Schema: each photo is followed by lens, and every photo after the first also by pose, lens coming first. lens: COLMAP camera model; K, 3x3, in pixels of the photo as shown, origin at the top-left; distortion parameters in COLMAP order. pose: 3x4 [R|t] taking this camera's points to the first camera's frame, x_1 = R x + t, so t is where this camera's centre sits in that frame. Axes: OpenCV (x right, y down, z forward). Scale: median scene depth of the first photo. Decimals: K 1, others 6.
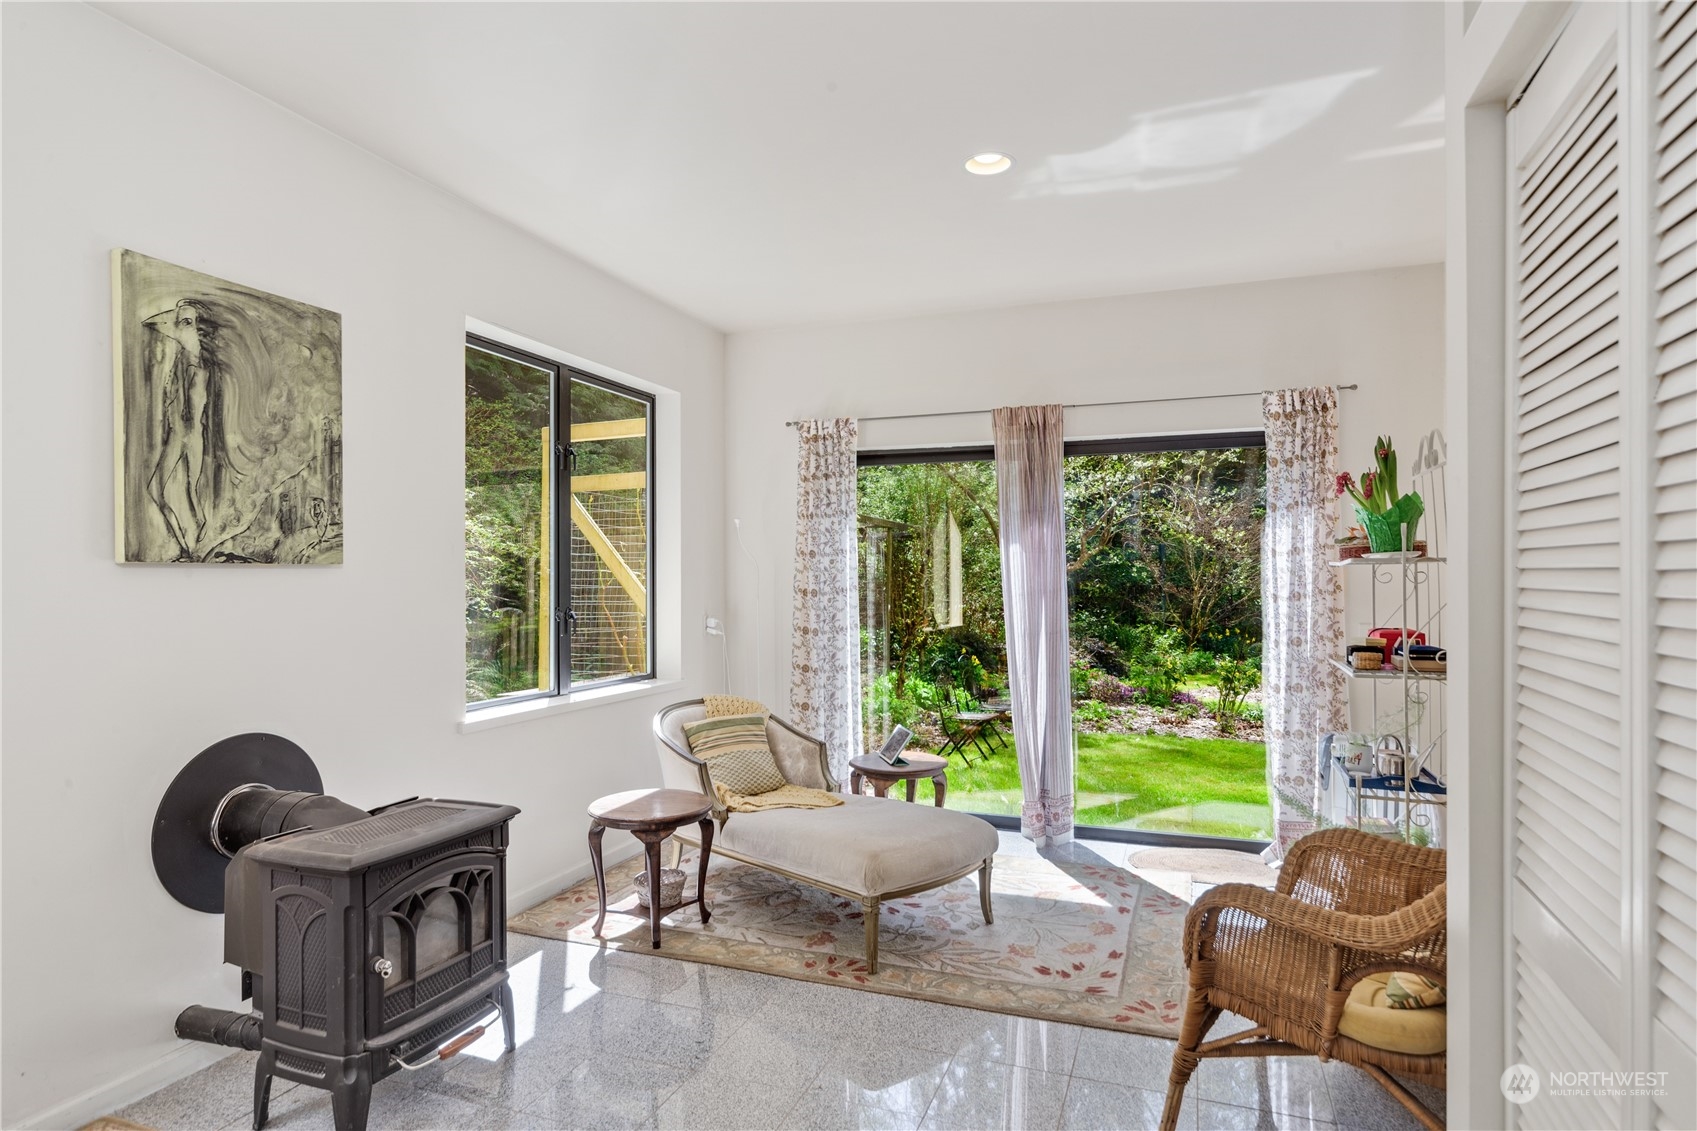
lens RADIAL K [[949.7, 0, 848.5], [0, 949.7, 565.5], [0, 0, 1]] dist [-0.001999, -0.000367]
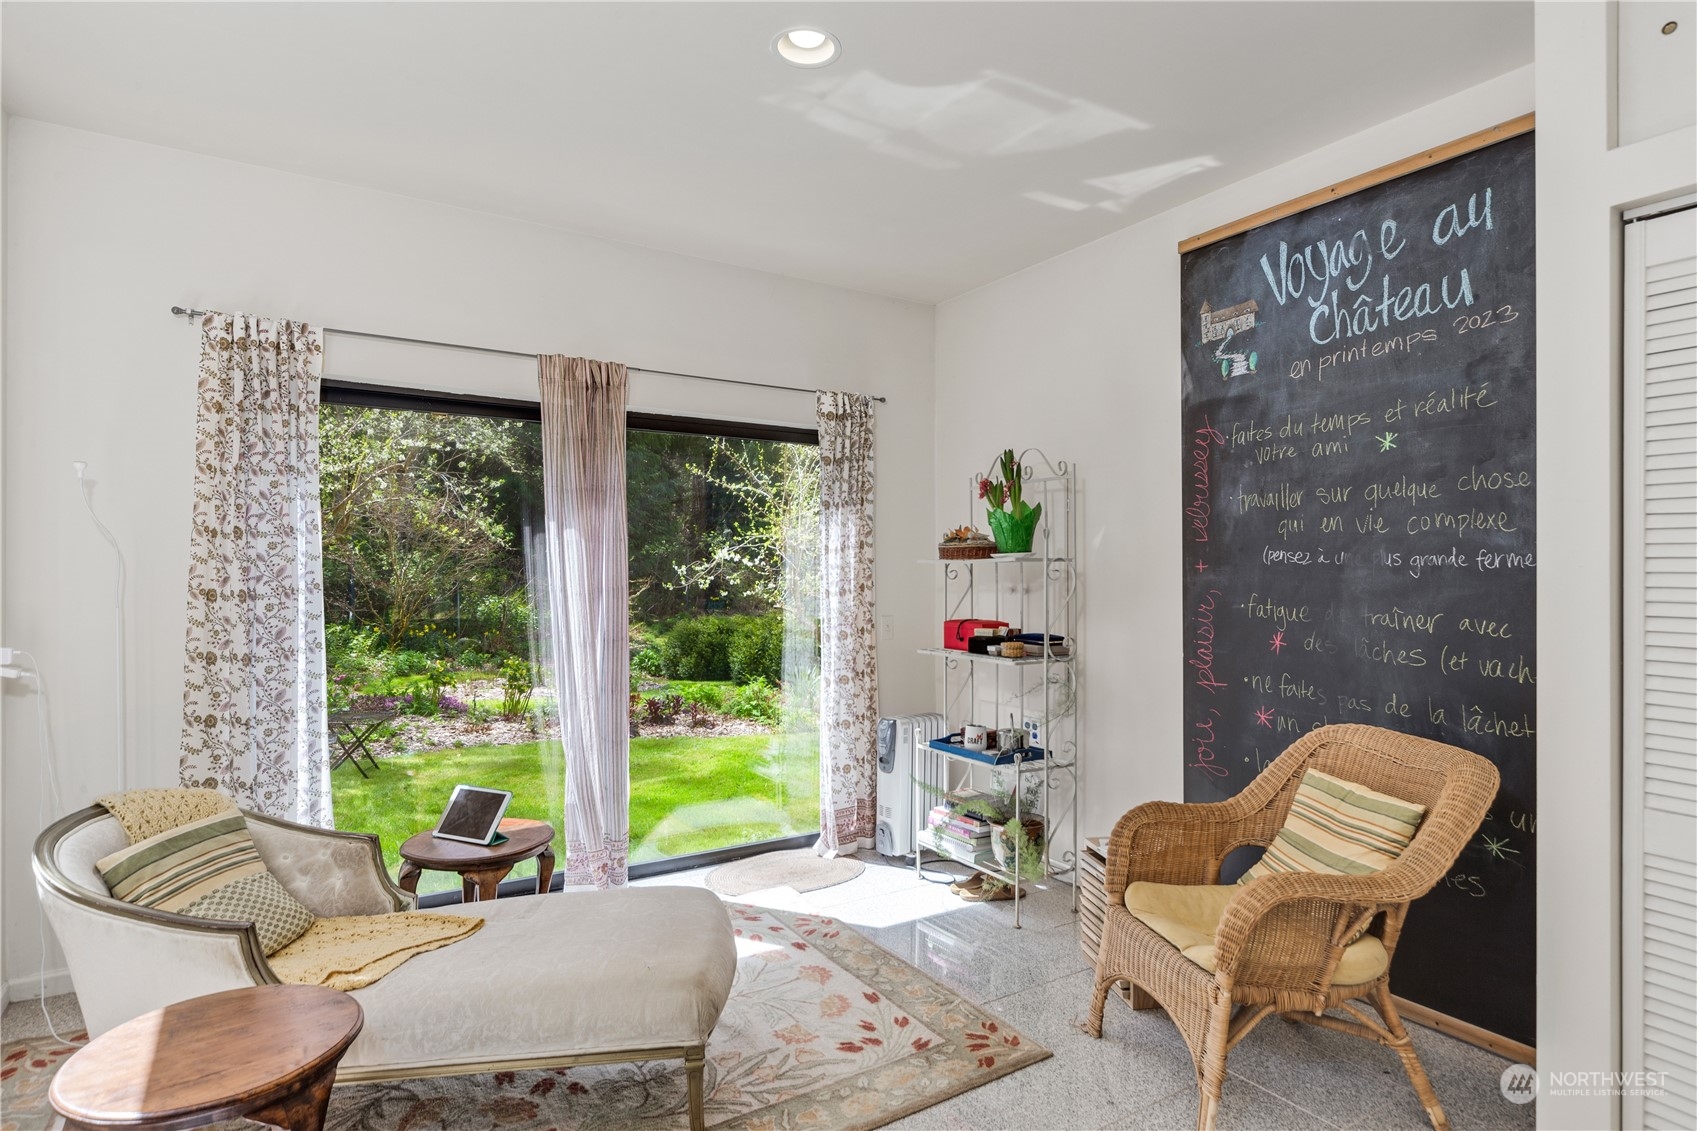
lens RADIAL K [[918.1, 0, 848.5], [0, 918.1, 565.5], [0, 0, 1]] dist [0.001373, 0.000148]
pose [[0.592607, 0.009678, 0.805433, -0.330571], [-0.014913, 0.999888, -0.001042, 0.004488], [-0.805353, -0.011394, 0.592685, 0.392170]]
